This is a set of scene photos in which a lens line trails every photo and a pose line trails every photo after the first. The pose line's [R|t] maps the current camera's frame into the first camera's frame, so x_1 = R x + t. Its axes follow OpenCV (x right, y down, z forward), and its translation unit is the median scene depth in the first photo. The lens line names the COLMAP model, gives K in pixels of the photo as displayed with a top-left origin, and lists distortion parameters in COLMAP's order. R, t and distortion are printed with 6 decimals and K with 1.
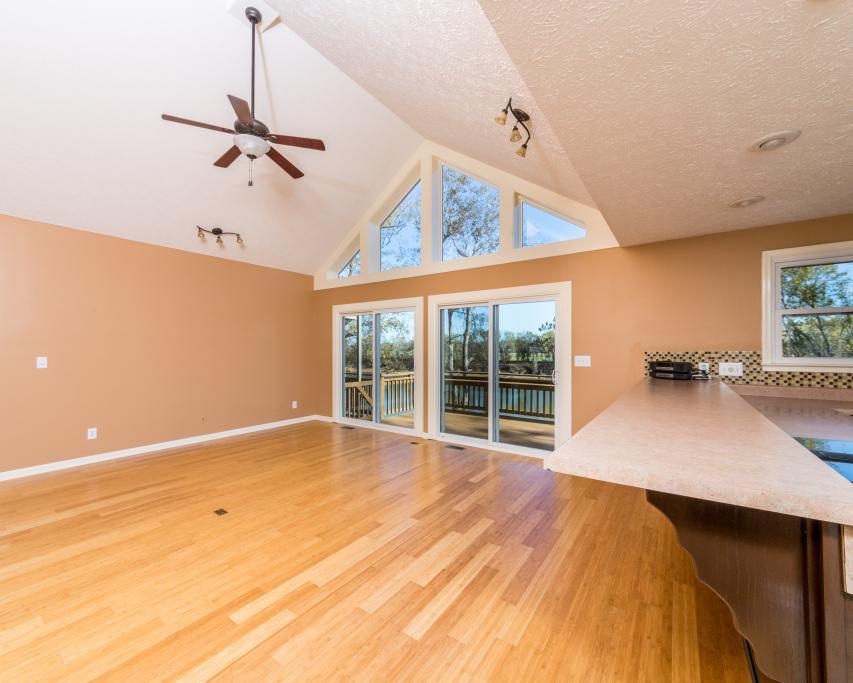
lens RADIAL K [[364.5, 0, 426.1], [0, 364.5, 352.2], [0, 0, 1]] dist [0.001053, 0.000269]
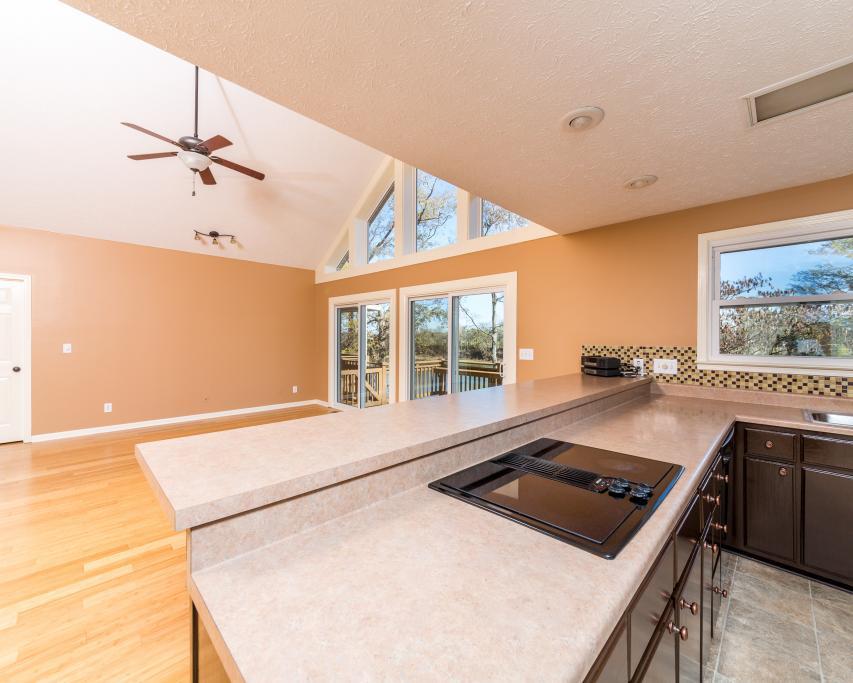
lens RADIAL K [[359.8, 0, 426.5], [0, 359.8, 341.5], [0, 0, 1]] dist [0.000607, 0.000159]
pose [[0.984670, 0.010979, -0.174081, 0.408283], [-0.010645, 0.999939, 0.002851, -0.011364], [0.174102, -0.000954, 0.984727, 0.018967]]
